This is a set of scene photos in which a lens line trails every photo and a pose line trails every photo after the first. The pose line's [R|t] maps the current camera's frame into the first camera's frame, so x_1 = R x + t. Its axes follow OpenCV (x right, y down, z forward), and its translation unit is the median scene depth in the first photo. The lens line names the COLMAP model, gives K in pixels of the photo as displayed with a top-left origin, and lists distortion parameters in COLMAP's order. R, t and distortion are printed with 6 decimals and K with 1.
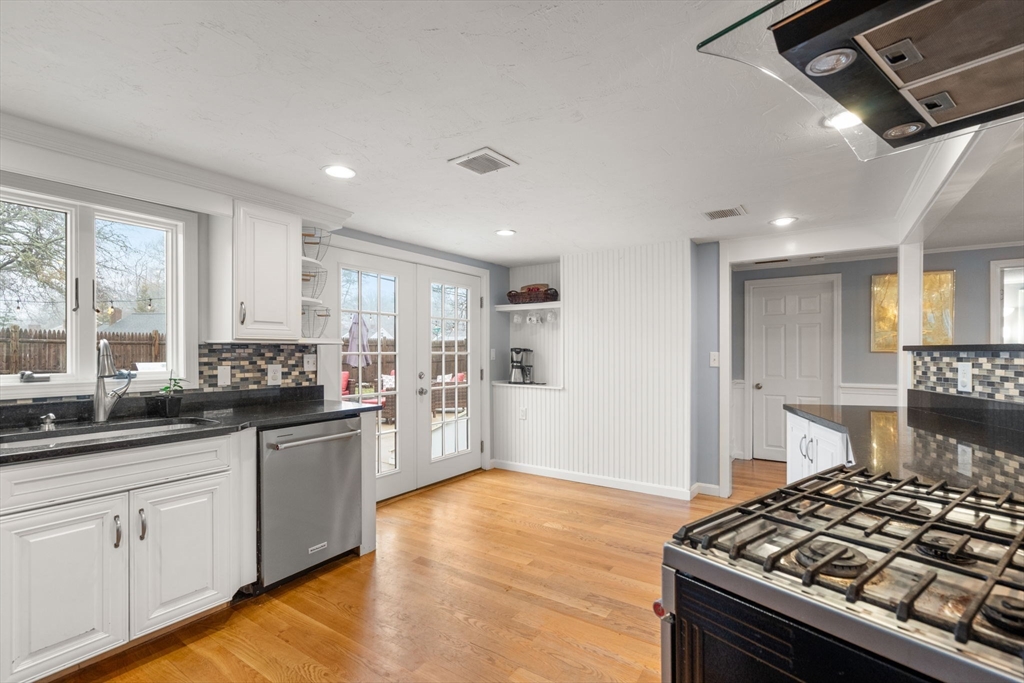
lens RADIAL K [[470.9, 0, 519.0], [0, 470.9, 356.8], [0, 0, 1]] dist [-0.002533, 0.001011]
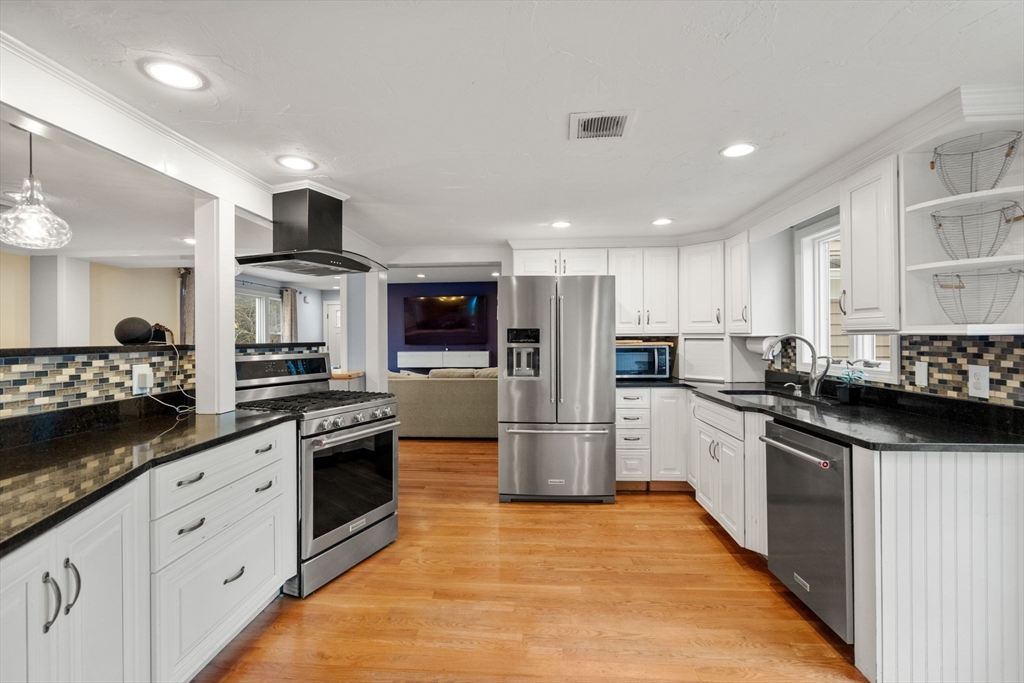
lens RADIAL K [[470.9, 0, 502.2], [0, 470.9, 333.8], [0, 0, 1]] dist [-0.002533, 0.001011]
pose [[-0.878478, 0.005944, -0.477747, 0.378392], [0.003693, 0.999977, 0.005652, -0.034346], [0.477769, 0.003201, -0.878480, 1.291844]]
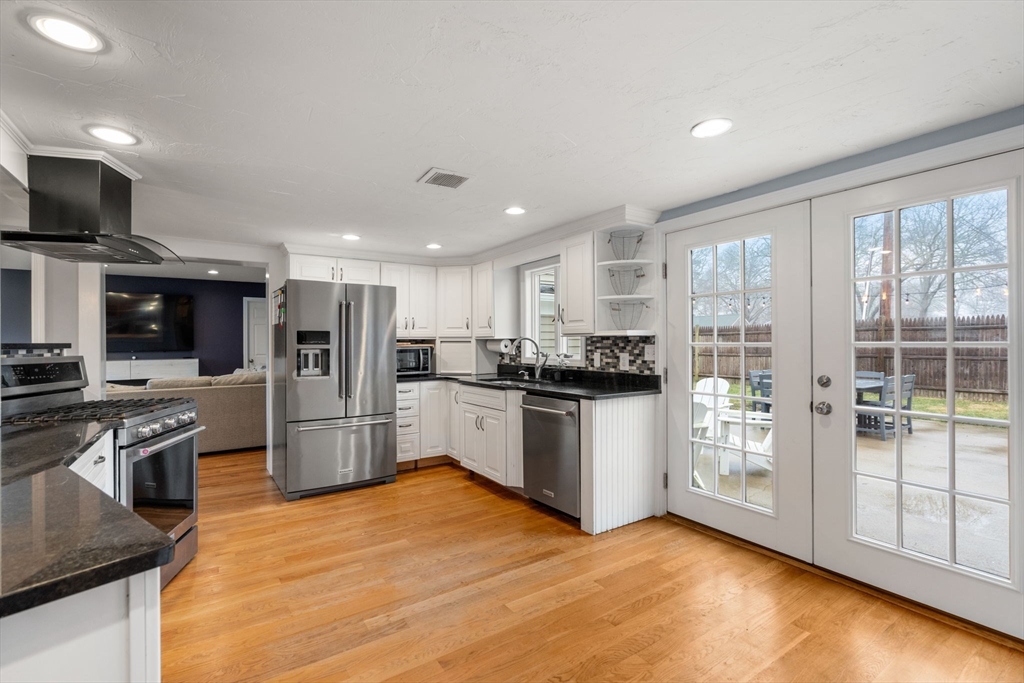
lens RADIAL K [[470.9, 0, 511.1], [0, 470.9, 342.7], [0, 0, 1]] dist [-0.002533, 0.001011]
pose [[-0.396546, 0.006679, -0.917990, 0.710865], [-0.001787, 0.999966, 0.008048, -0.019507], [0.918013, 0.004832, -0.396521, 1.244588]]
